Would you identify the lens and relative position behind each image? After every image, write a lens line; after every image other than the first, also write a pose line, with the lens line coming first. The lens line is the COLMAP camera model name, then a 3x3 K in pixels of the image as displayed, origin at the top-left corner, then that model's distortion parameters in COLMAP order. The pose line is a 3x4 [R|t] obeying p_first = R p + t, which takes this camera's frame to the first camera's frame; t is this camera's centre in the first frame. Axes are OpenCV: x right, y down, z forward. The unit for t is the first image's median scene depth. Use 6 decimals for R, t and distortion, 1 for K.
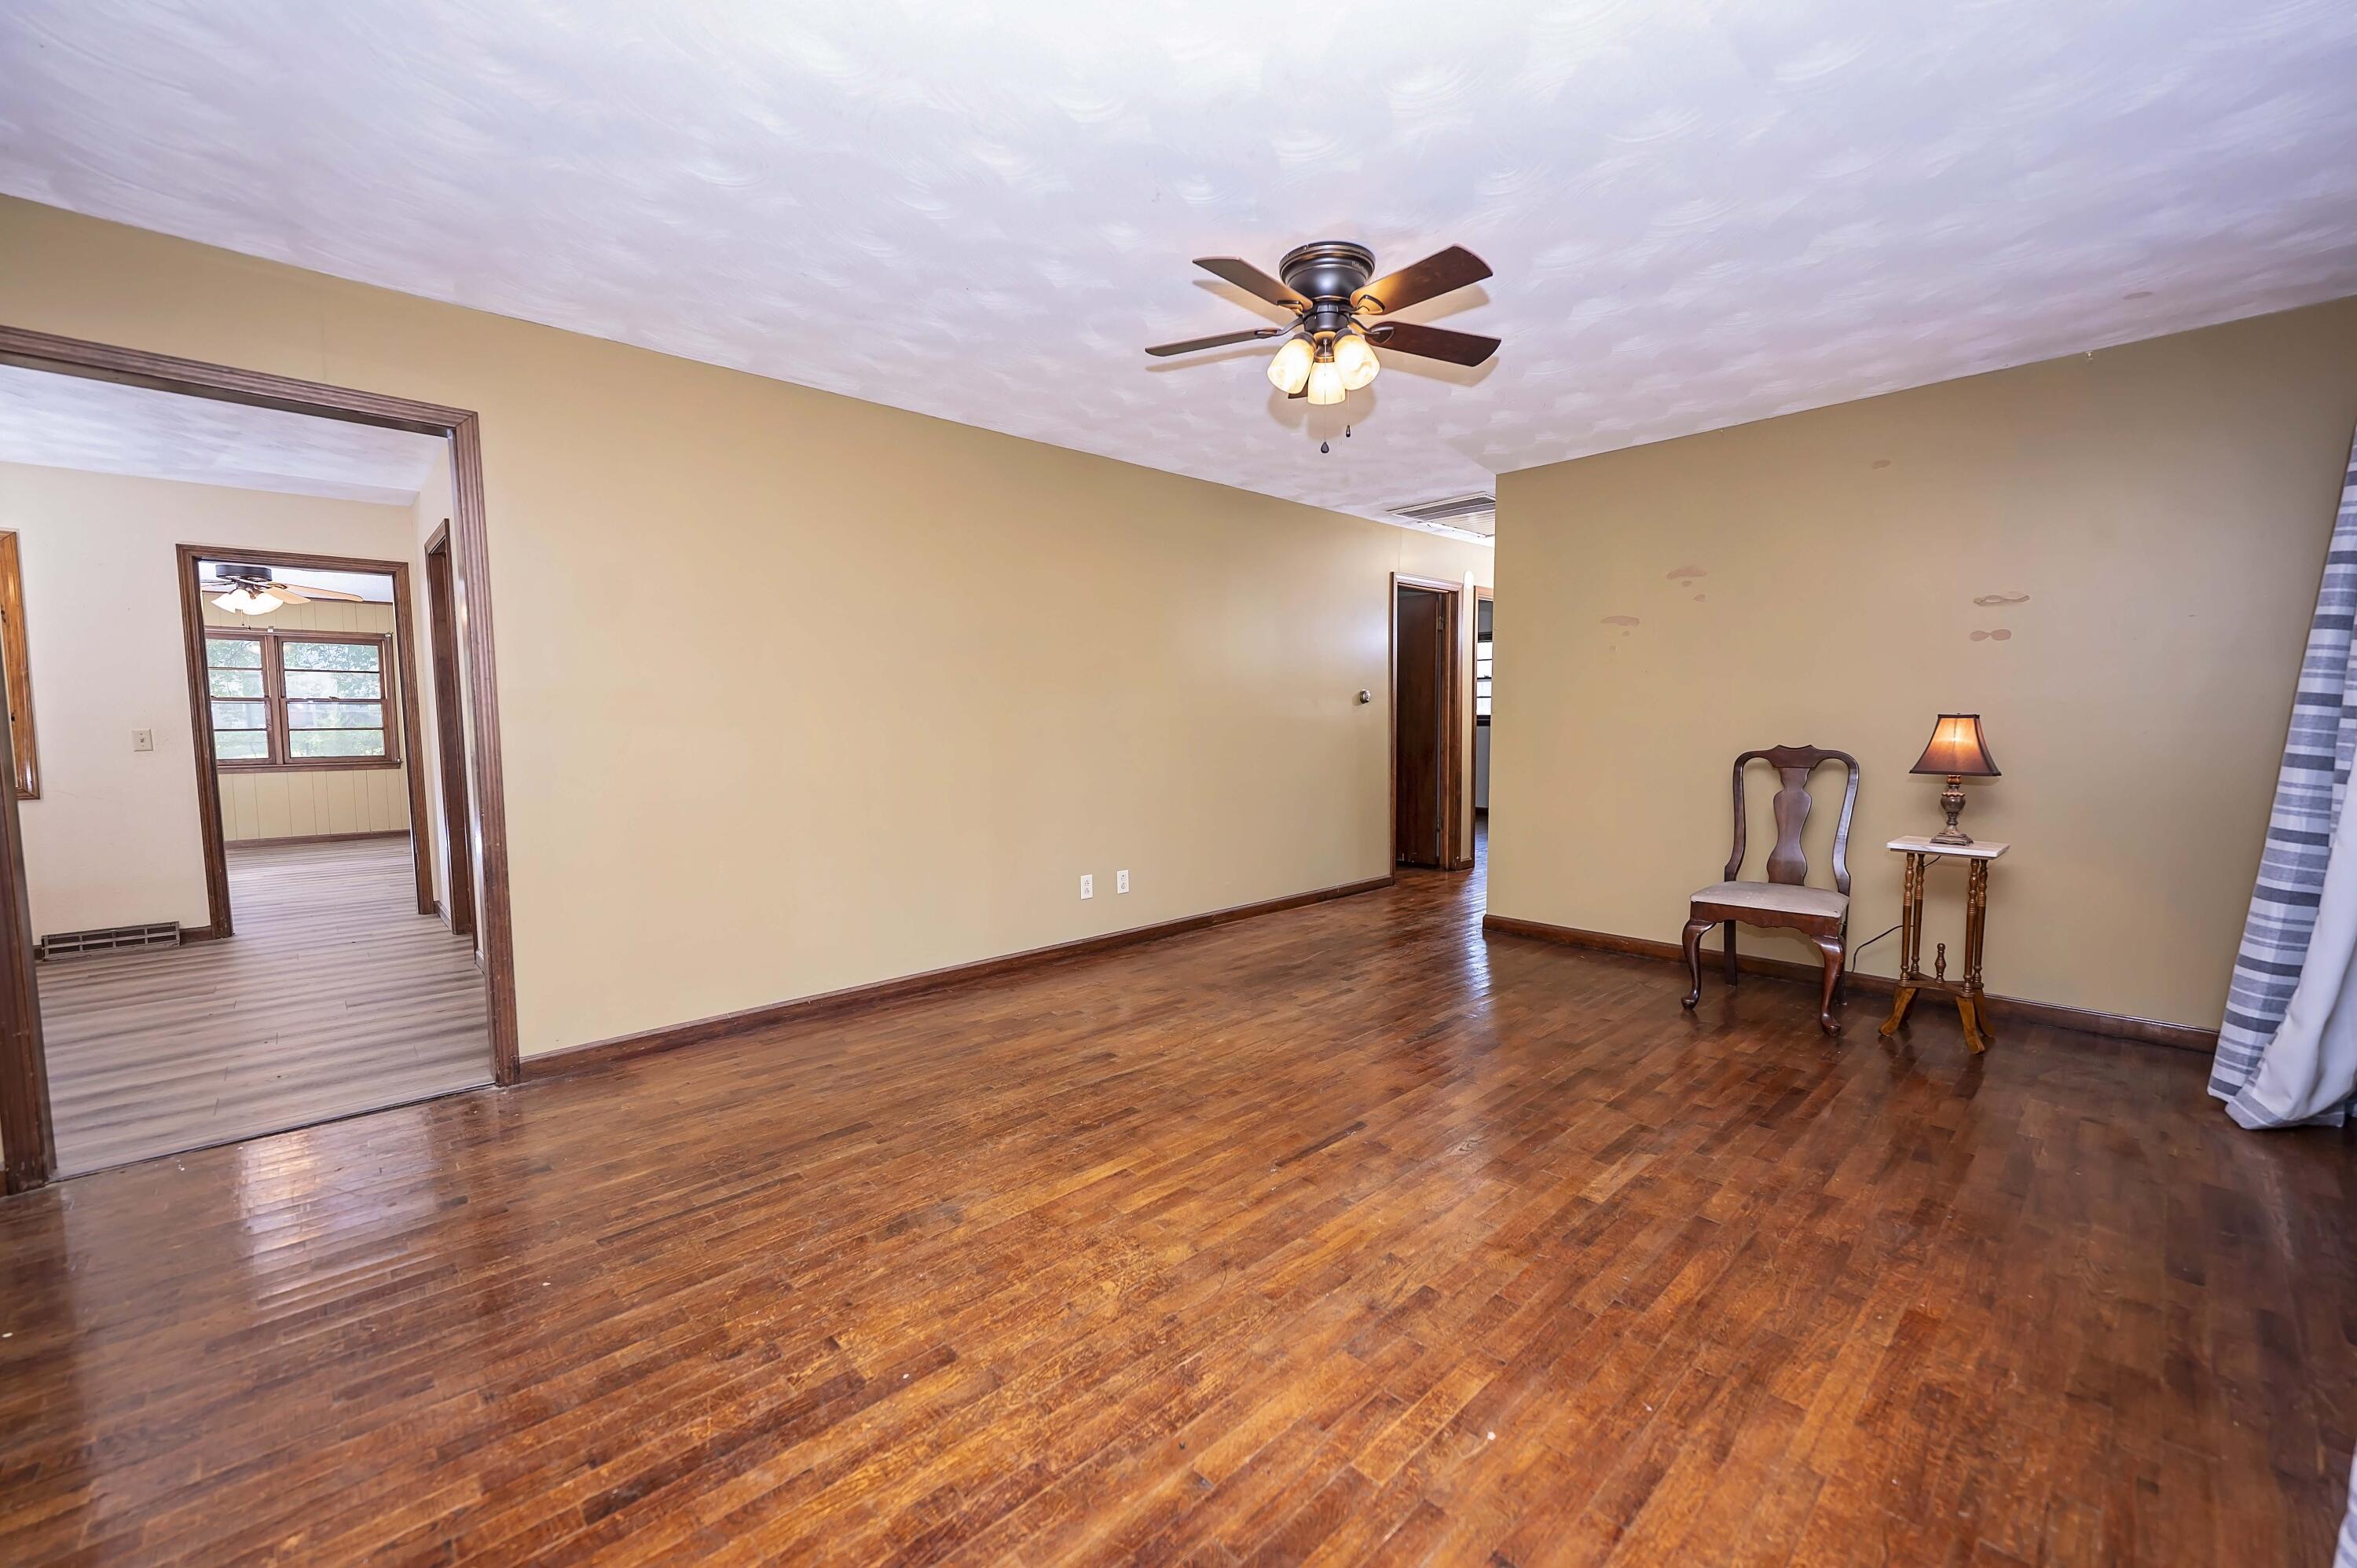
lens RADIAL K [[944.7, 0, 1177.7], [0, 944.7, 784.8], [0, 0, 1]] dist [-0.002934, -0.000148]
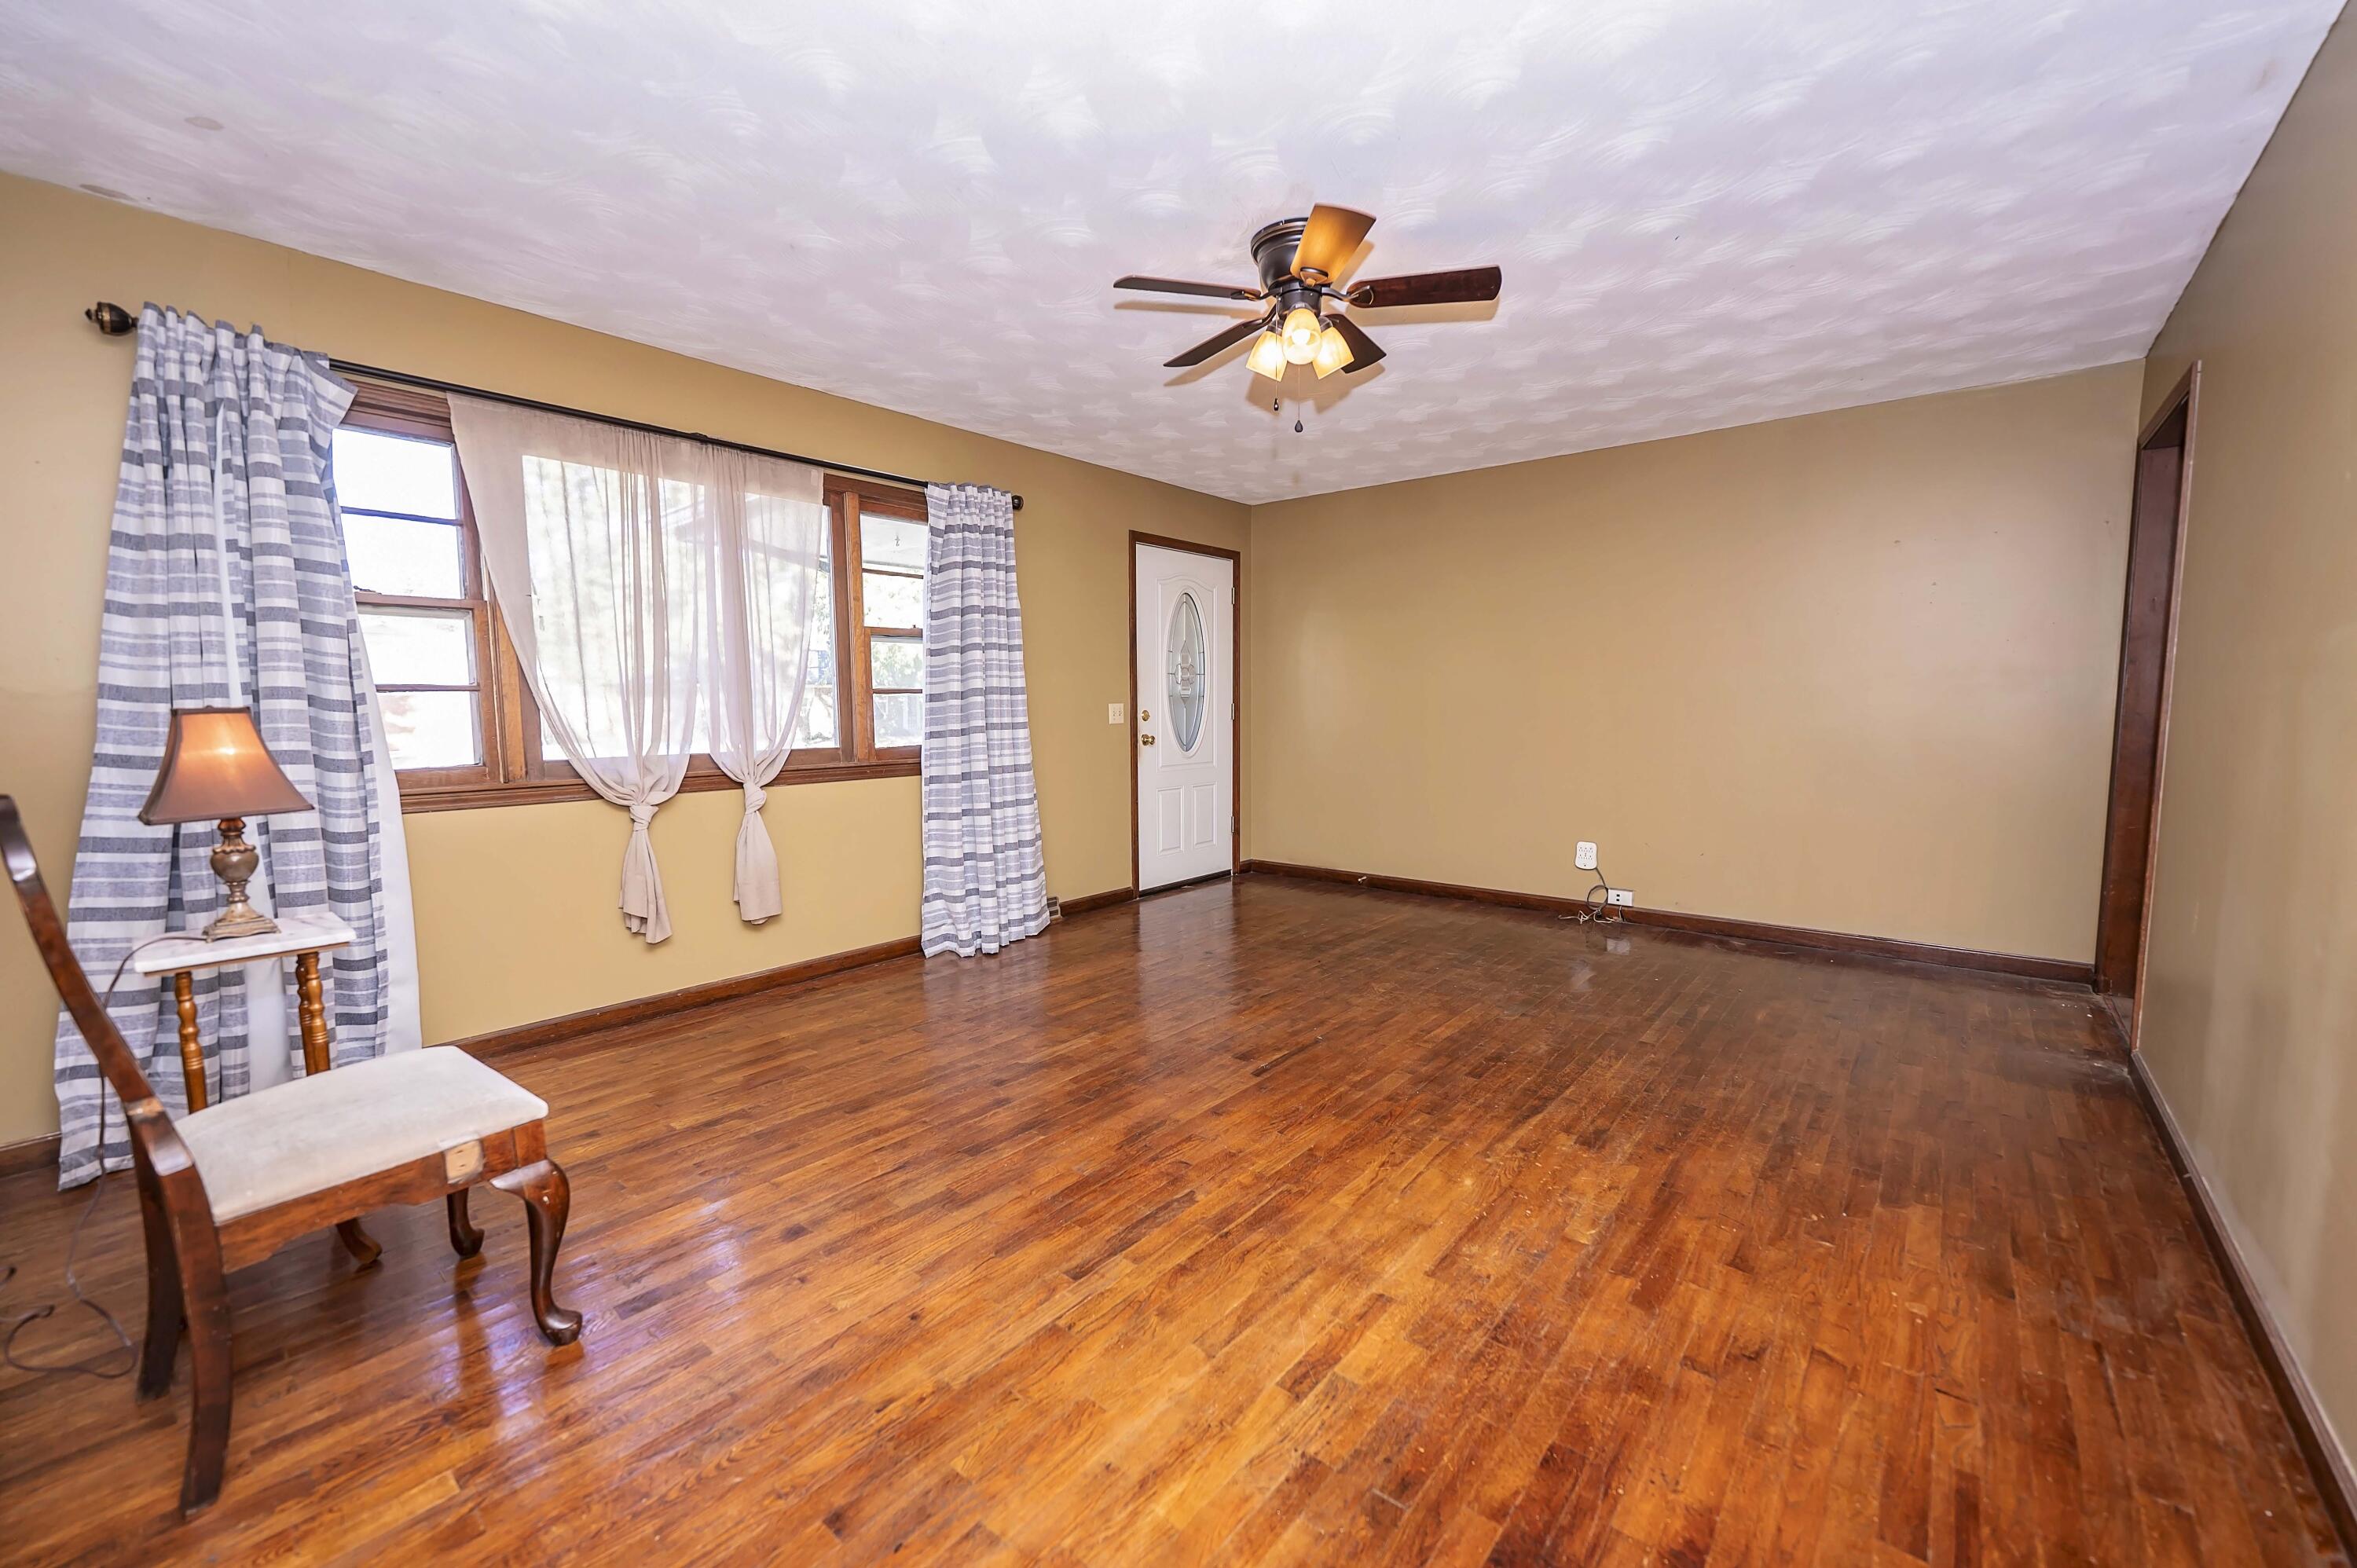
lens RADIAL K [[944.7, 0, 1180.7], [0, 944.7, 785.7], [0, 0, 1]] dist [-0.002934, -0.000148]
pose [[-0.992286, 0.022797, -0.121857, 0.376889], [0.002759, 0.986765, 0.162132, -0.134306], [0.123941, 0.160545, -0.979216, 1.855686]]
